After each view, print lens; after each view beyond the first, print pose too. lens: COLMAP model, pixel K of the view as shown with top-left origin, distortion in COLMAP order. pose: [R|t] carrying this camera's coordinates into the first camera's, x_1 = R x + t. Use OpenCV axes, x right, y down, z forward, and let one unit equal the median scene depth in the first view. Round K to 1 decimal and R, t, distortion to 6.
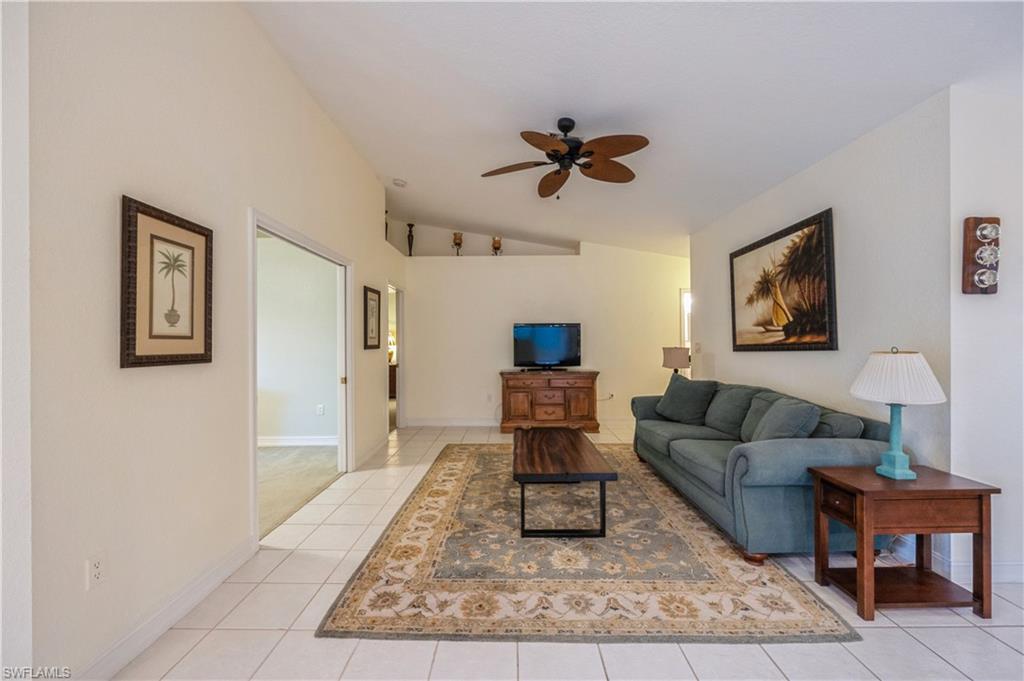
lens RADIAL K [[403.3, 0, 512.8], [0, 403.3, 343.1], [0, 0, 1]] dist [0.000001, 0.000022]
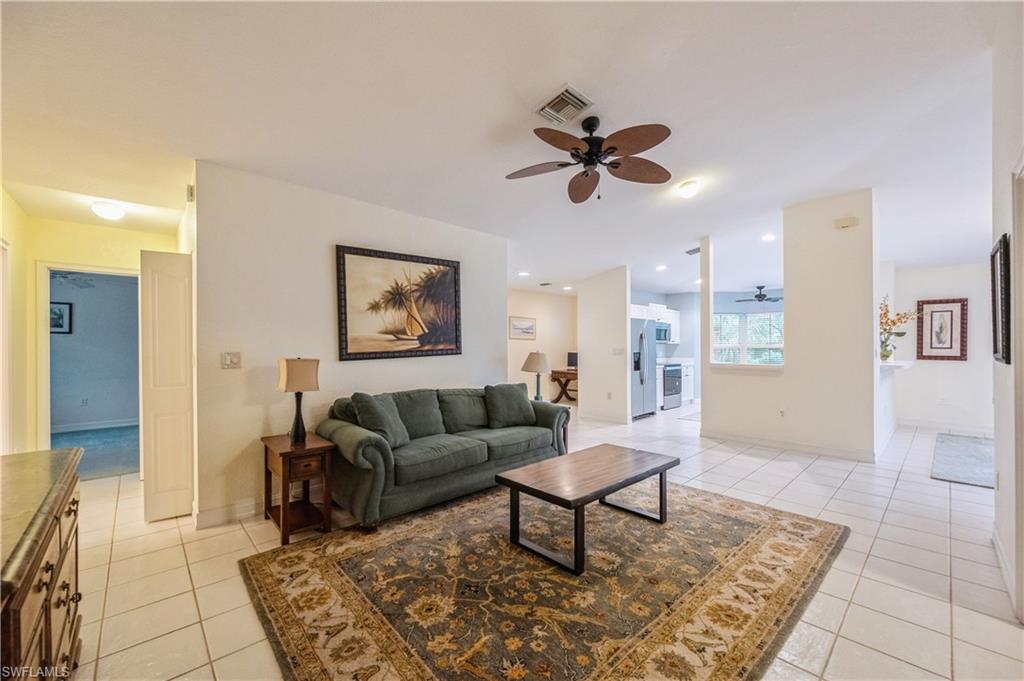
lens RADIAL K [[404.8, 0, 509.7], [0, 404.8, 347.7], [0, 0, 1]] dist [-0.000381, -0.000169]
pose [[-0.677804, 0.008022, 0.735199, -0.405725], [0.009807, 0.999950, -0.001869, -0.002505], [-0.735177, 0.005943, -0.677849, 1.638839]]
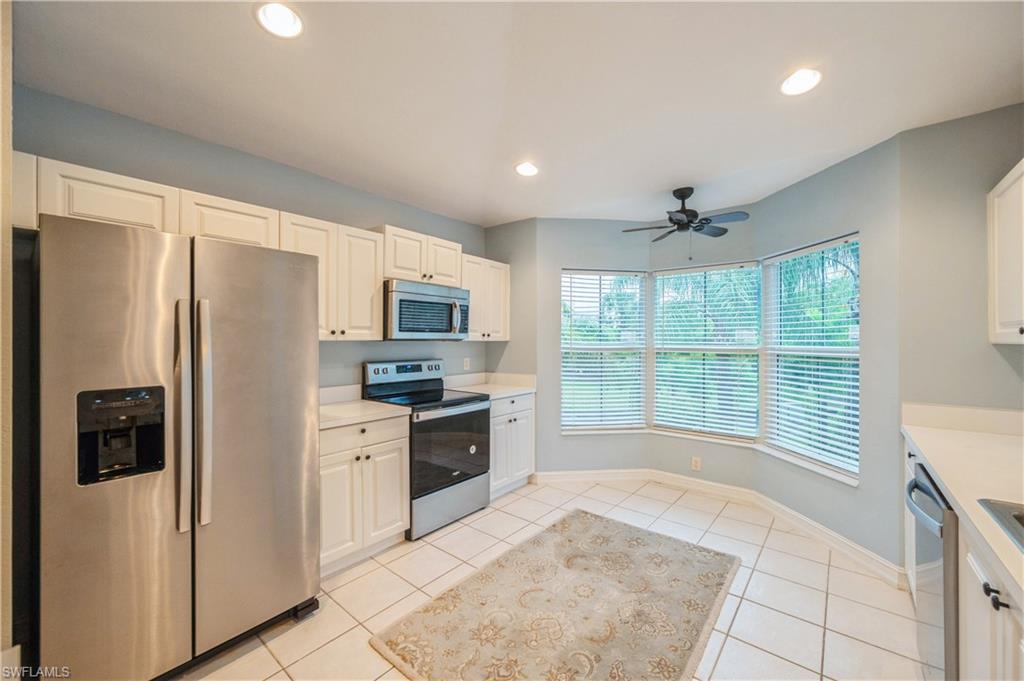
lens RADIAL K [[405.1, 0, 510.5], [0, 405.1, 337.6], [0, 0, 1]] dist [-0.001091, -0.000216]
pose [[-0.771037, 0.008665, 0.636731, 0.082825], [0.006710, 0.999962, -0.005483, -0.025511], [-0.636755, 0.000044, -0.771067, -0.177575]]
